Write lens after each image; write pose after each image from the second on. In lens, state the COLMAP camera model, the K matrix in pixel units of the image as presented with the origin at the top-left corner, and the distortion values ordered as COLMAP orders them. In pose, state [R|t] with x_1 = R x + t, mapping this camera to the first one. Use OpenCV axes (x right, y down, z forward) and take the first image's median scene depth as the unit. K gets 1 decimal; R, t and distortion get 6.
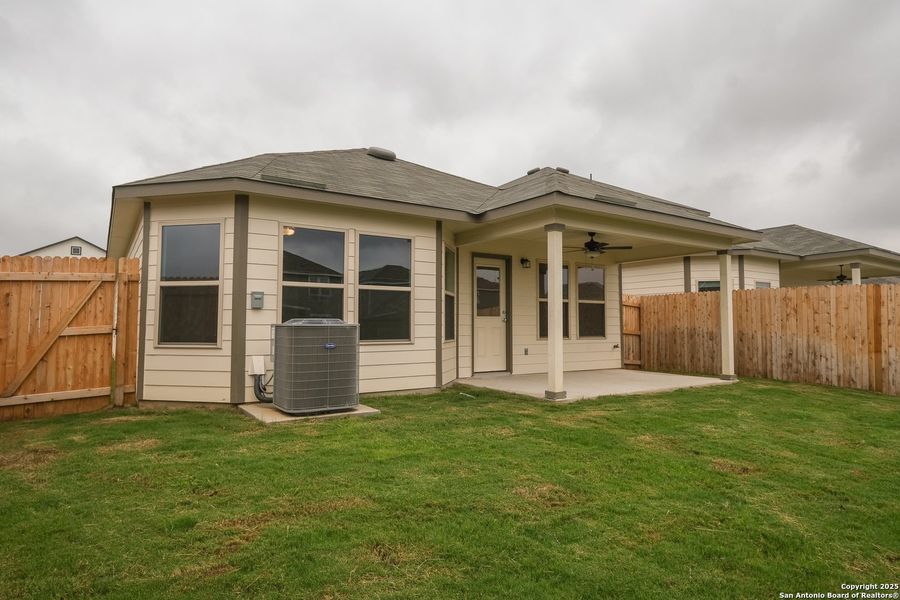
lens RADIAL K [[542.8, 0, 451.9], [0, 542.8, 294.1], [0, 0, 1]] dist [-0.000071, -0.002169]
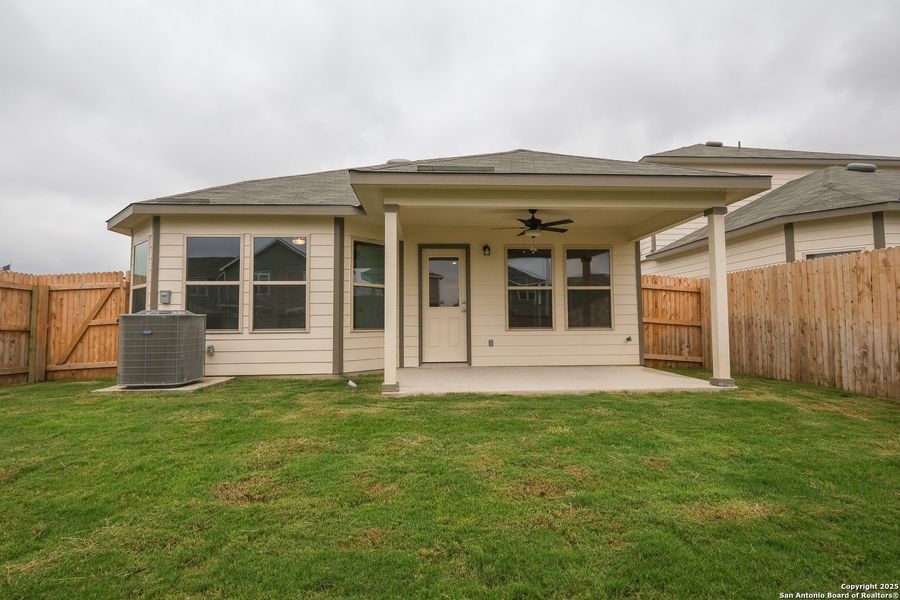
lens RADIAL K [[464.3, 0, 445.3], [0, 464.3, 296.8], [0, 0, 1]] dist [-0.001075, 0.002064]
pose [[0.855124, -0.035611, -0.517198, 0.563047], [0.037975, 0.999261, -0.006015, 0.030811], [0.517030, -0.014497, 0.855844, 0.296185]]
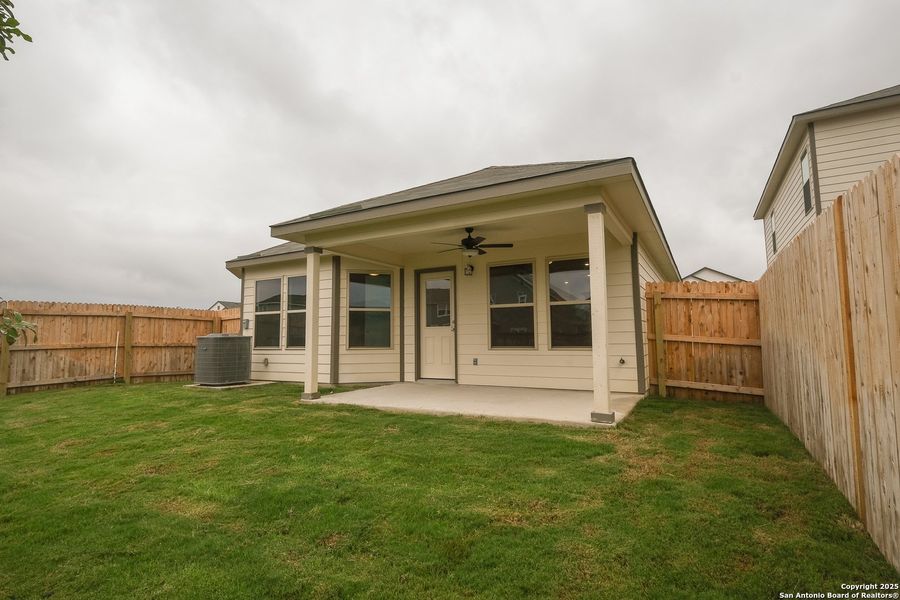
lens RADIAL K [[464.3, 0, 444.3], [0, 464.3, 301.0], [0, 0, 1]] dist [-0.001075, 0.002064]
pose [[0.424595, -0.081226, -0.901732, 0.984067], [0.061783, 0.996245, -0.060648, 0.052049], [0.903273, -0.029961, 0.428019, 0.685374]]
